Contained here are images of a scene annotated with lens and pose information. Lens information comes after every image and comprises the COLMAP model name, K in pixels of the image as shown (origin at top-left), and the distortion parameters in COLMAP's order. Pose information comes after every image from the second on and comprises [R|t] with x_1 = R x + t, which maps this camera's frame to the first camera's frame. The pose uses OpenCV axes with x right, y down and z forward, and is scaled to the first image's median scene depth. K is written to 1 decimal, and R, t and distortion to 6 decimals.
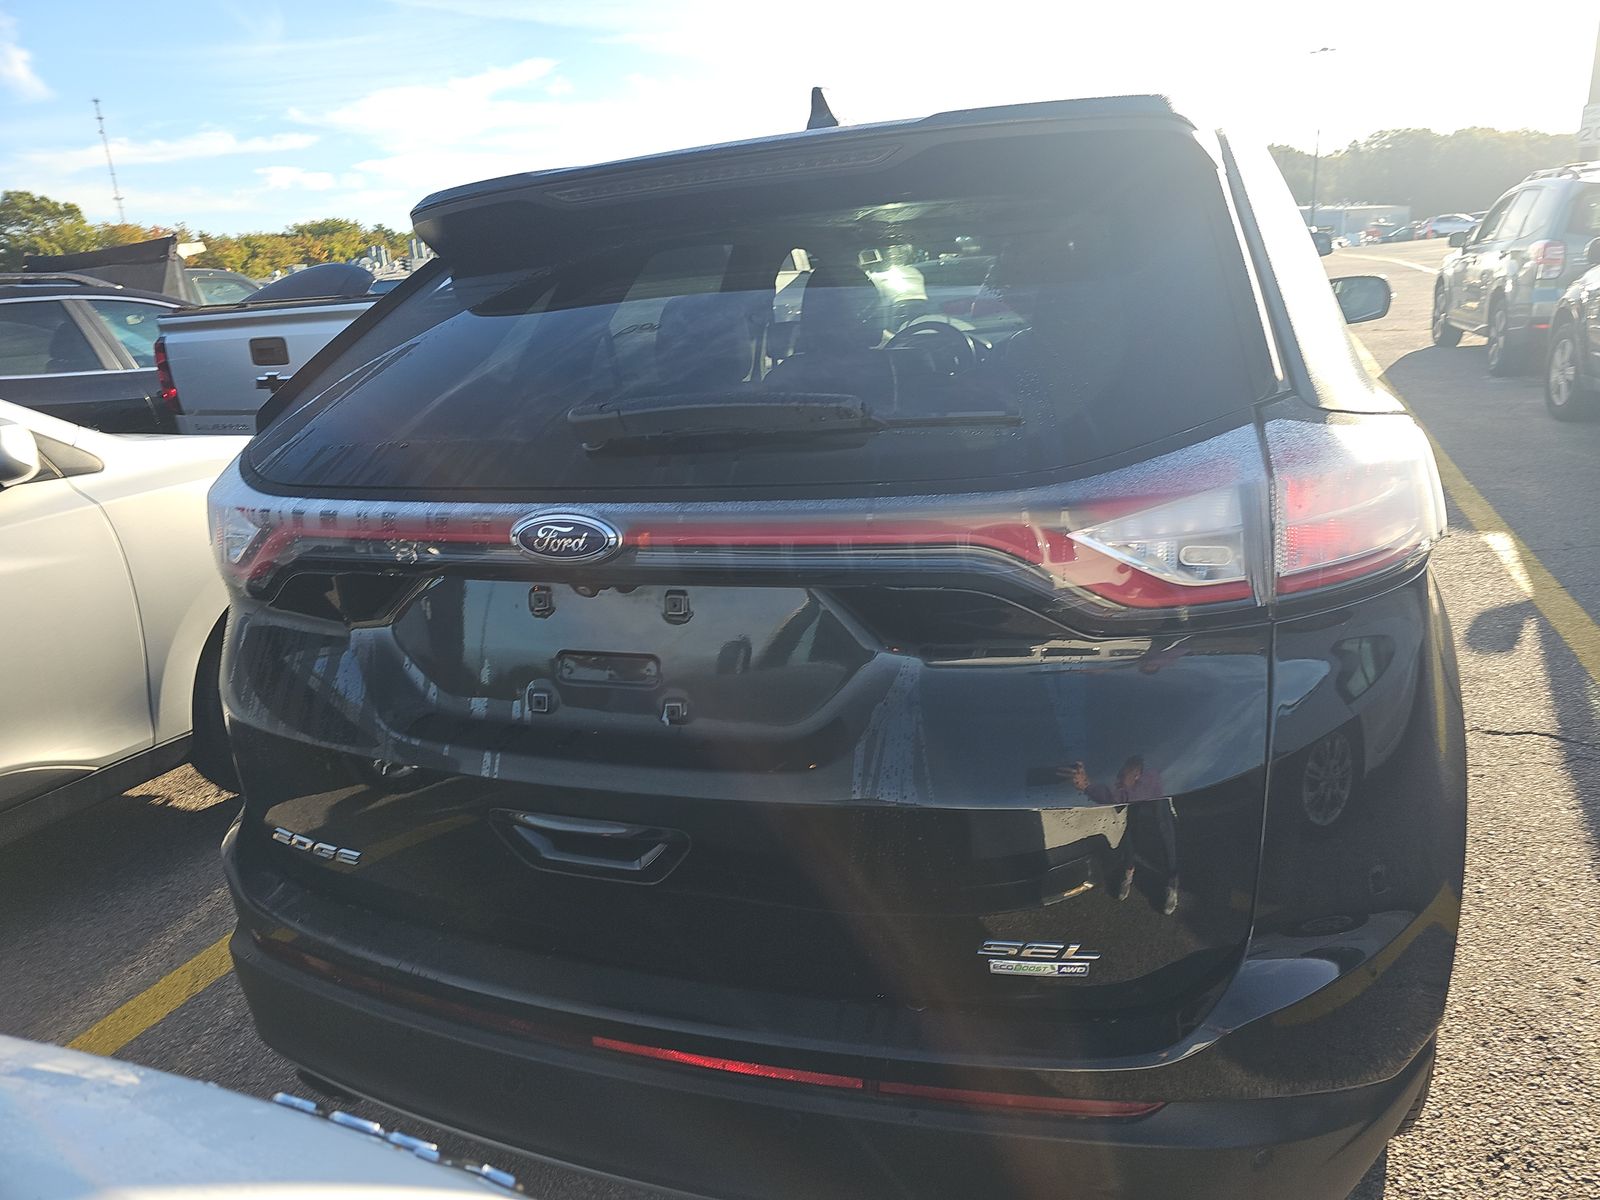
lens RADIAL K [[1080.1, 0, 800.7], [0, 1080.1, 597.2], [0, 0, 1]] dist [0.023877, -0.023388]
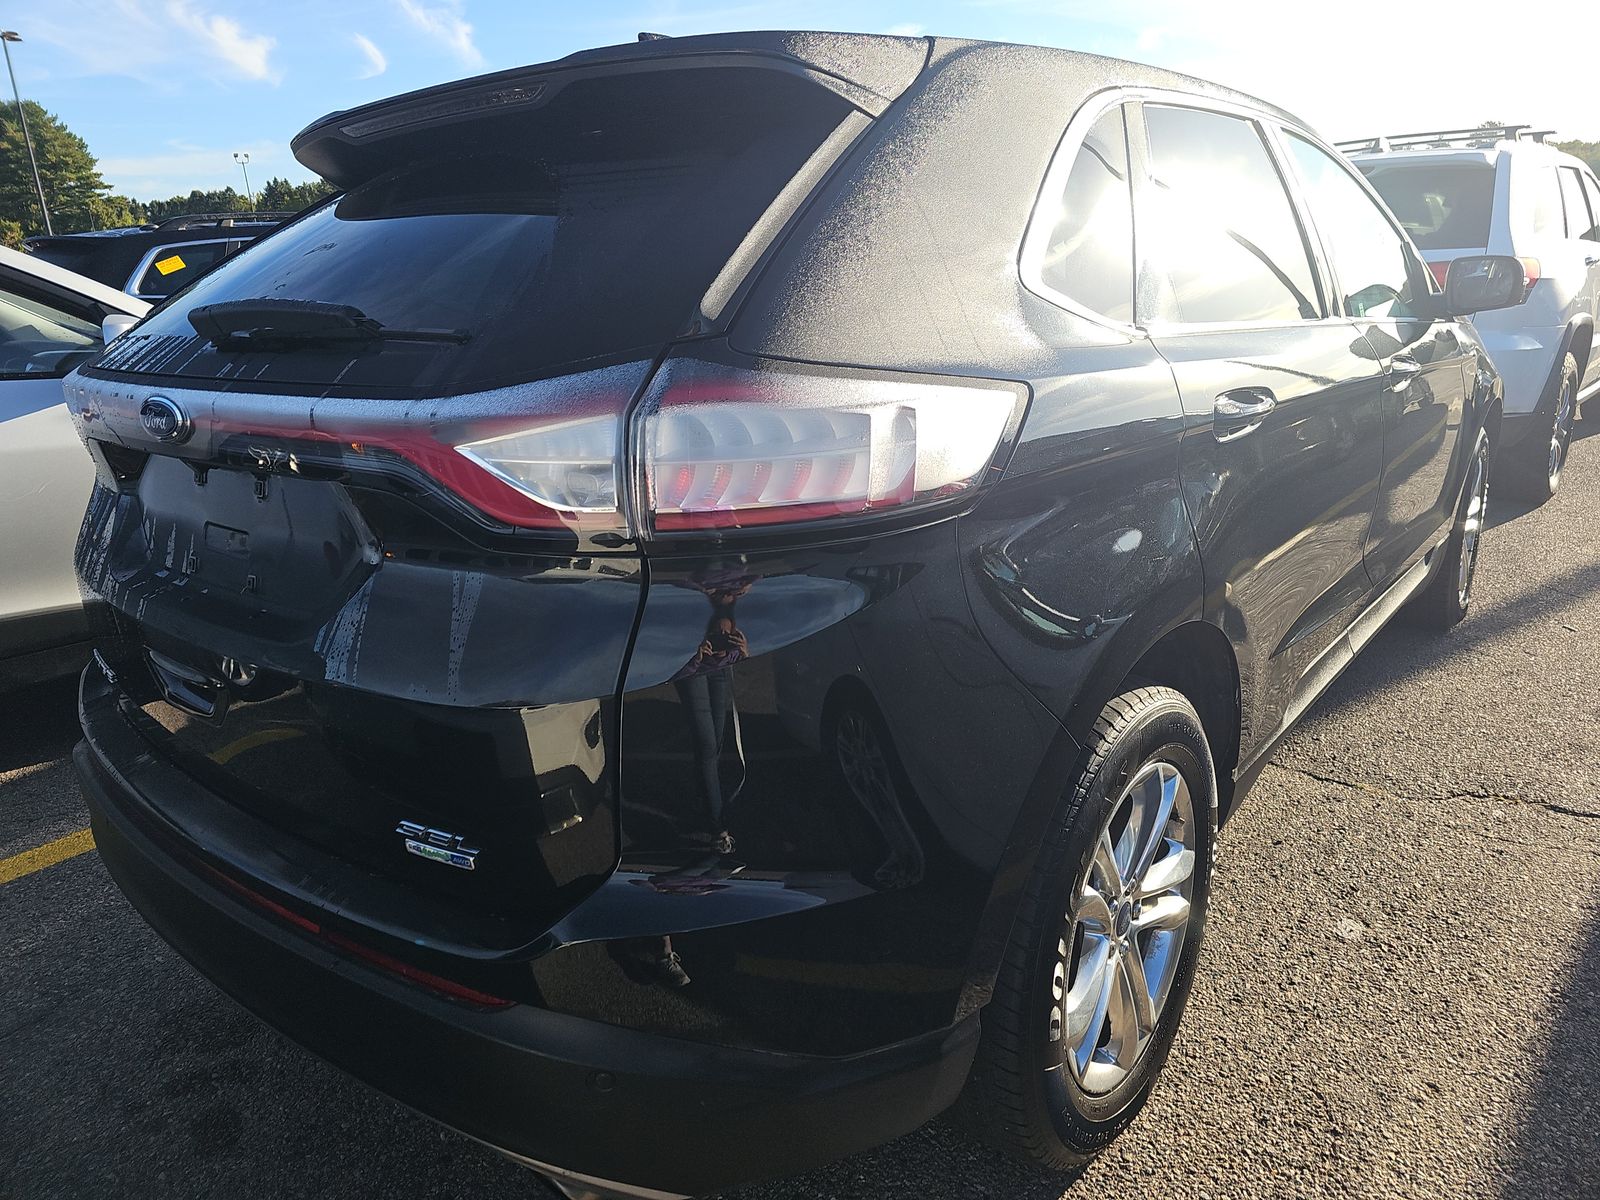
lens RADIAL K [[1080.1, 0, 802.8], [0, 1080.1, 599.0], [0, 0, 1]] dist [0.023877, -0.023388]
pose [[0.944719, 0.134558, -0.299000, 0.505735], [-0.125922, 0.990875, 0.048058, -0.002324], [0.302738, -0.007751, 0.953042, 0.054934]]
